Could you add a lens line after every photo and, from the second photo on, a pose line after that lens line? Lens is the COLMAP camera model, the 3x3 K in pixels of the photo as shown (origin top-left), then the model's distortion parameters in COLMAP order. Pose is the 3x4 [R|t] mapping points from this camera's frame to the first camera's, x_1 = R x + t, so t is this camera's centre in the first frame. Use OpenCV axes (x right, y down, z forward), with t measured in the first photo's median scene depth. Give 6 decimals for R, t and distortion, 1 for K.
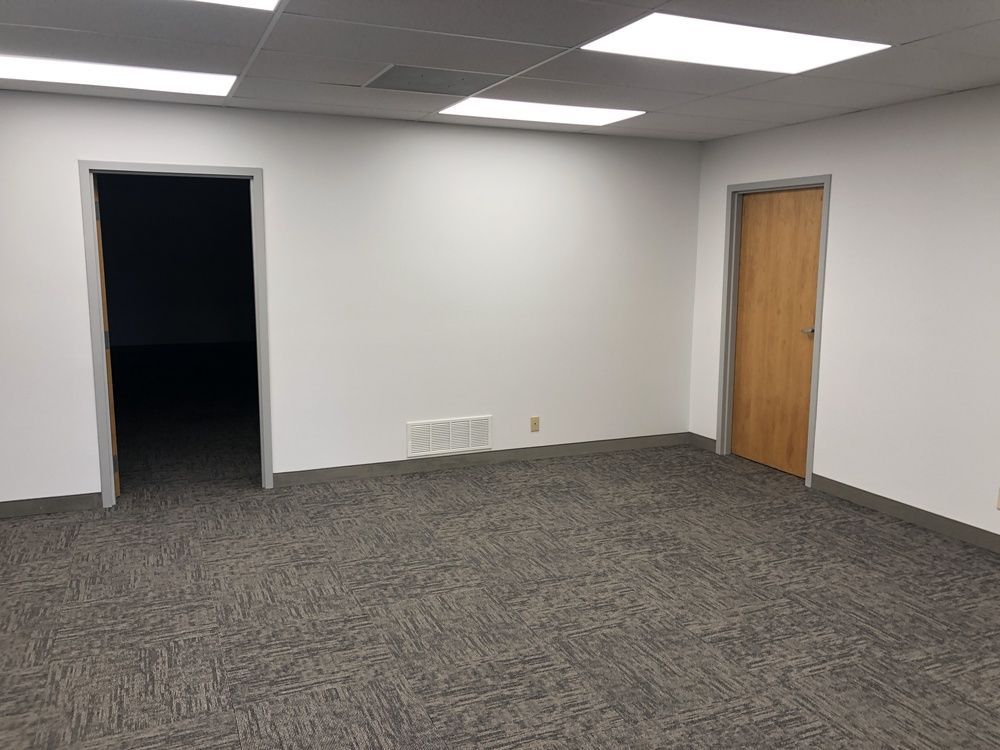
lens RADIAL K [[820.7, 0, 500.0], [0, 820.7, 375.0], [0, 0, 1]] dist [0.090076, -0.113297]
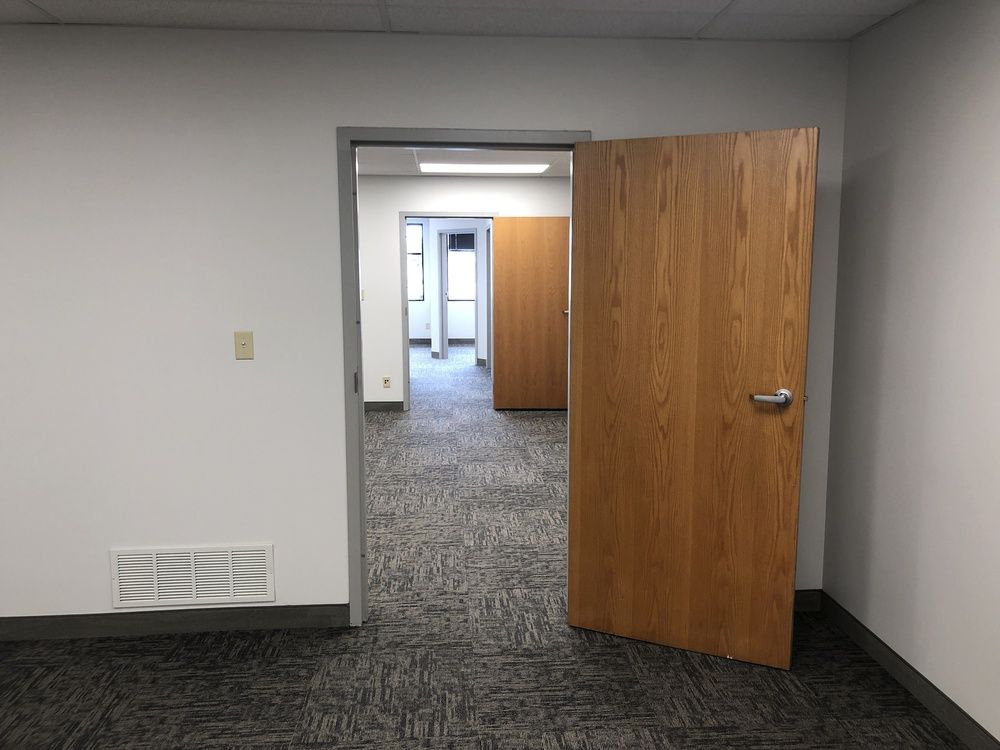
lens RADIAL K [[820.7, 0, 500.0], [0, 820.7, 375.0], [0, 0, 1]] dist [0.090076, -0.113297]
pose [[-0.945162, -0.051767, 0.322472, -0.753510], [0.037237, 0.963840, 0.263868, -0.275997], [-0.324471, 0.261406, -0.909057, 1.941683]]
